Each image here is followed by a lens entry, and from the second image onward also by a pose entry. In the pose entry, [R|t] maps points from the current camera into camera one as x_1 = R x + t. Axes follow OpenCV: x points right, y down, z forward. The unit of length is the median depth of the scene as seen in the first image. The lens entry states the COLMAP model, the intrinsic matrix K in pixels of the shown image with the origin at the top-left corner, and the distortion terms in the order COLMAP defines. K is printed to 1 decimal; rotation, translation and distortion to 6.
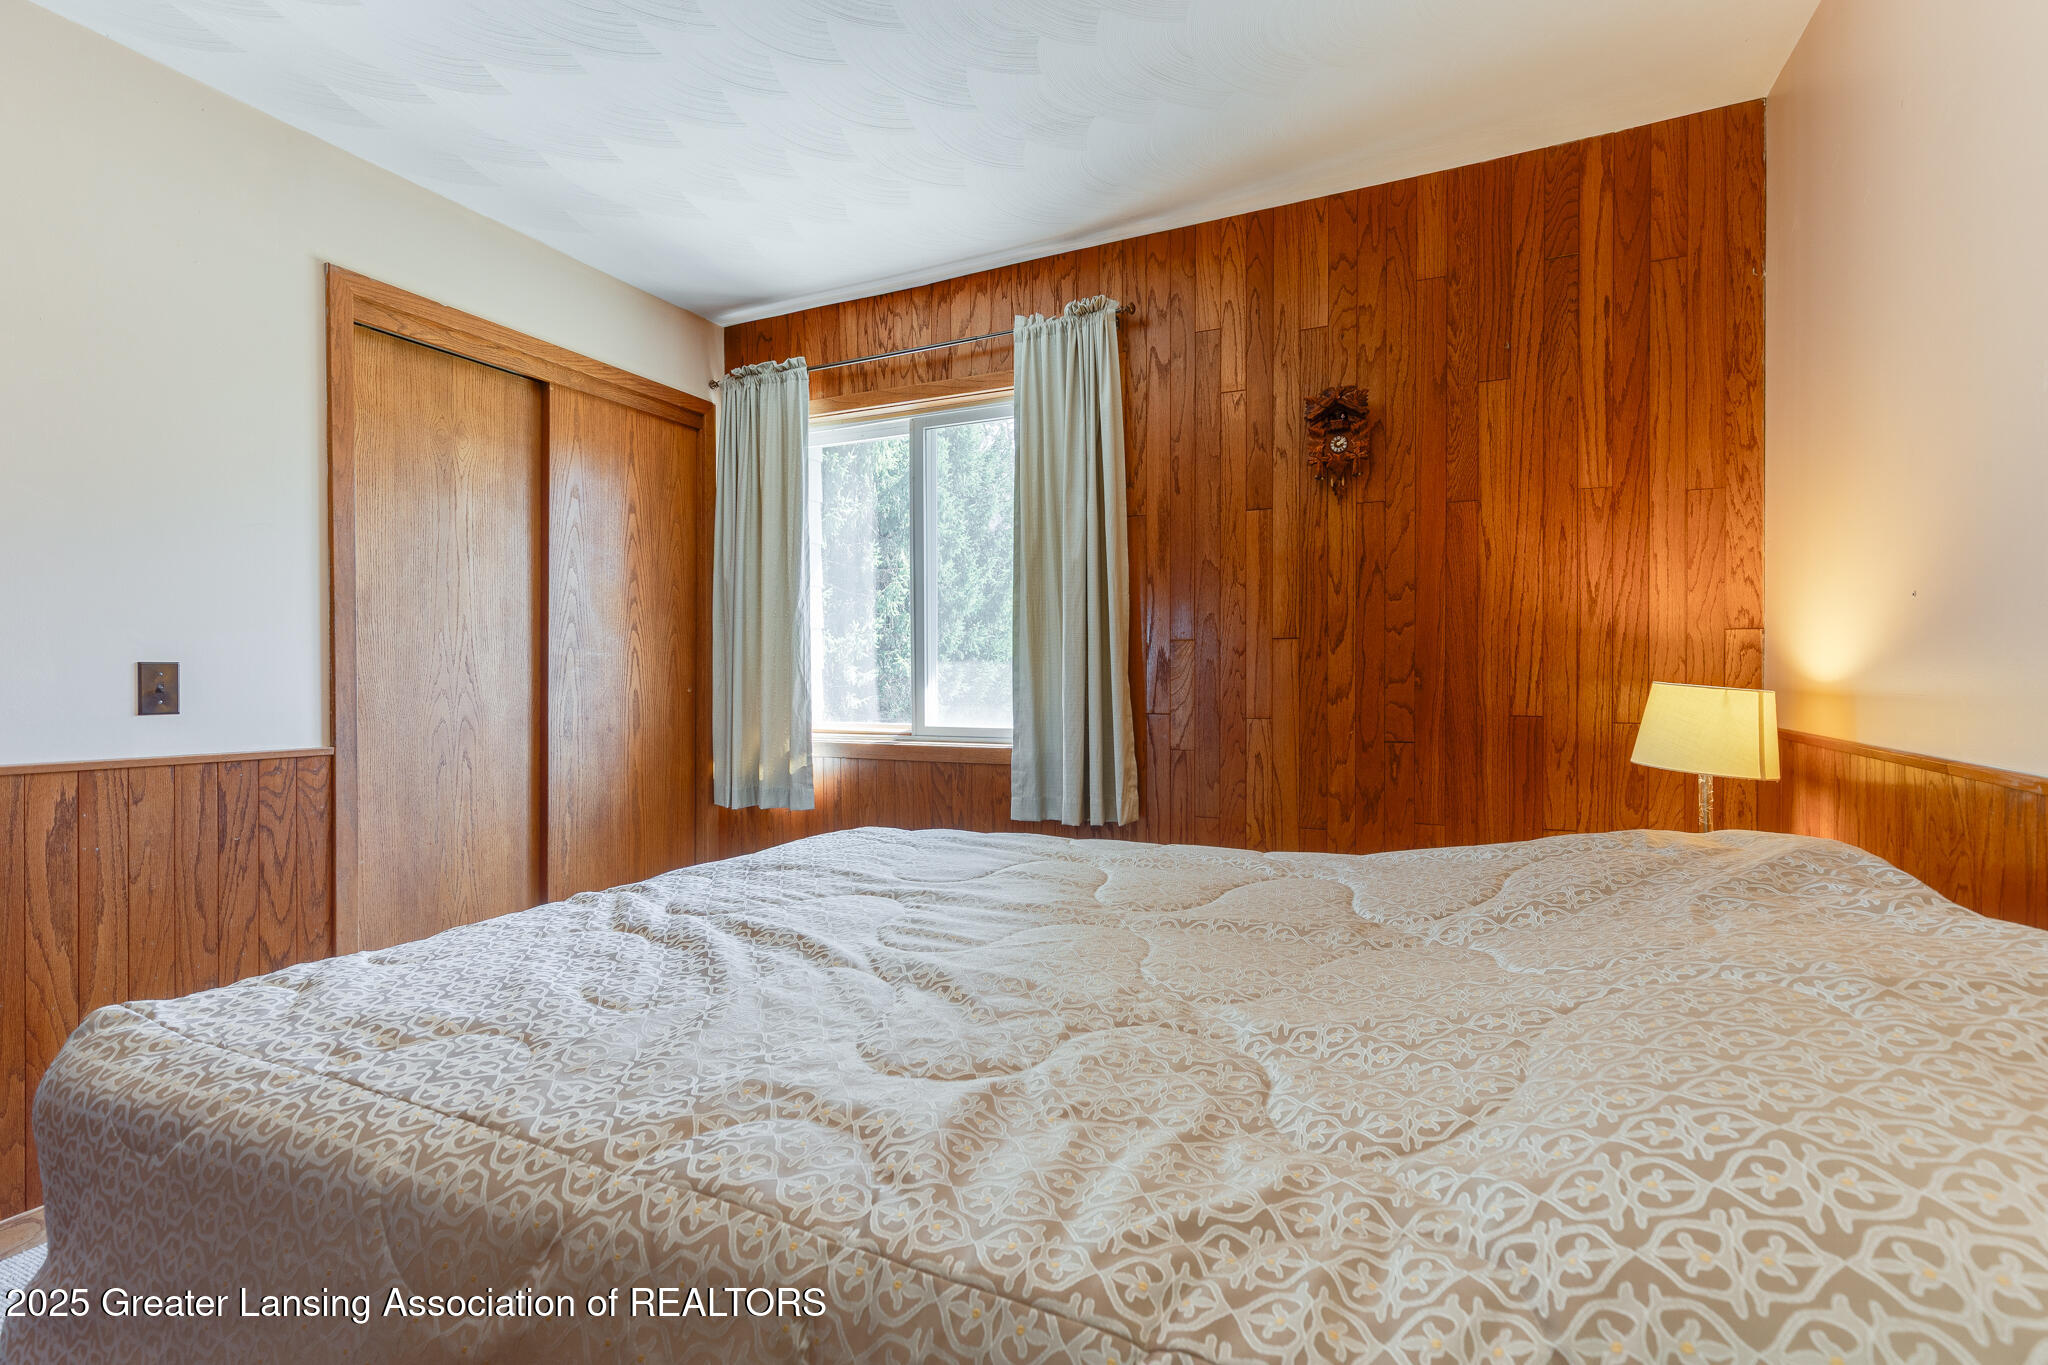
lens RADIAL K [[936.5, 0, 1028.8], [0, 936.5, 670.2], [0, 0, 1]] dist [-0.002957, -0.001405]
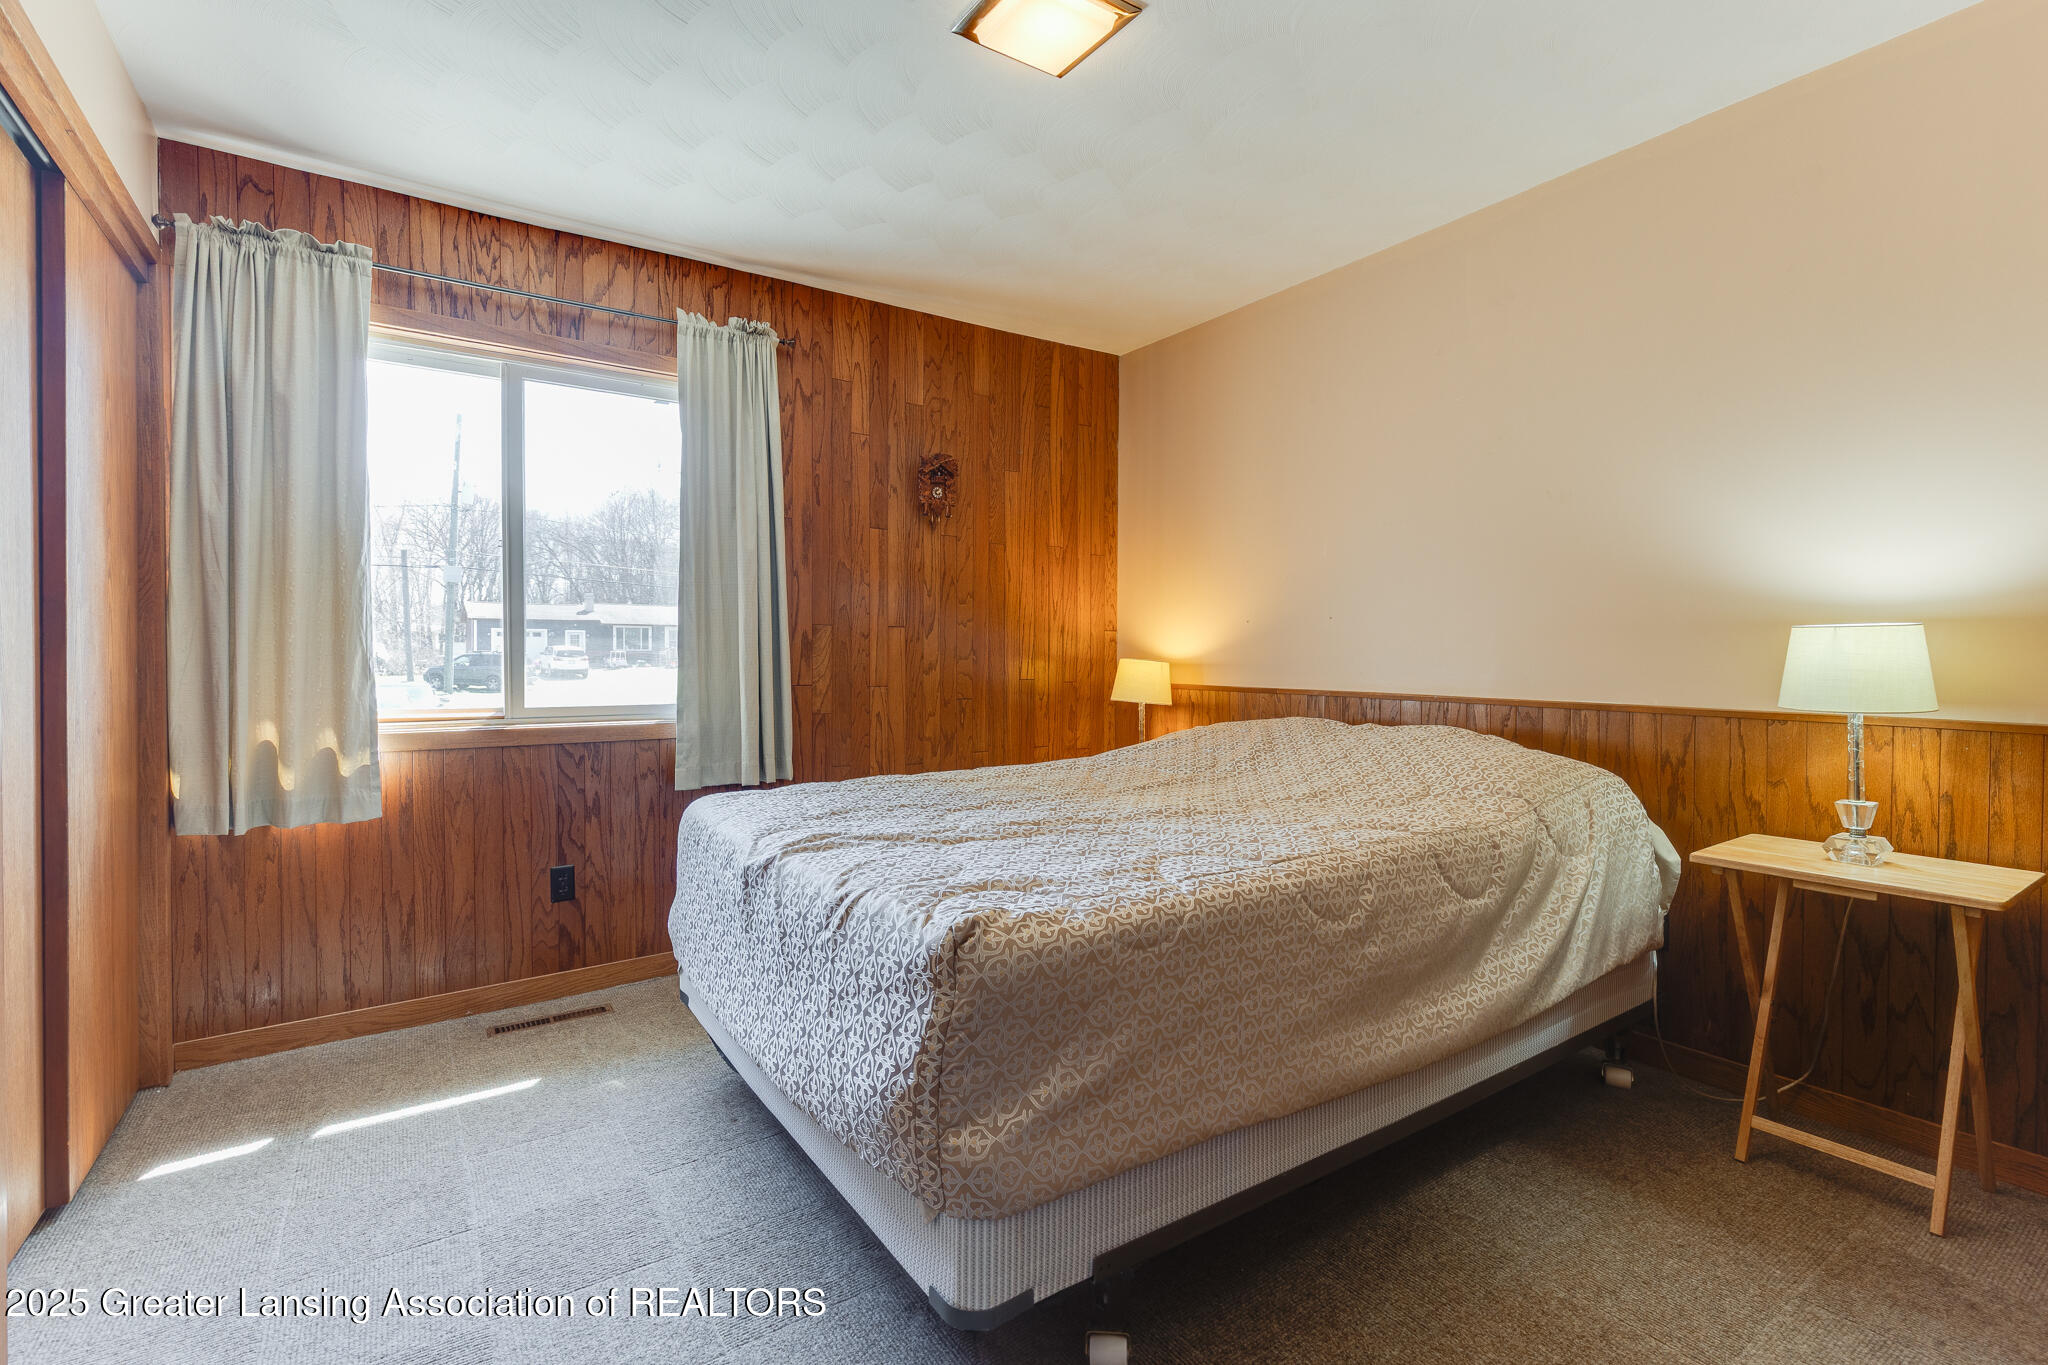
lens RADIAL K [[936.5, 0, 1027.3], [0, 936.5, 678.8], [0, 0, 1]] dist [-0.002957, -0.001405]
pose [[0.506255, -0.009505, 0.862332, -0.792168], [-0.000475, 0.999936, 0.011300, 0.025649], [-0.862384, -0.006130, 0.506218, 0.146884]]
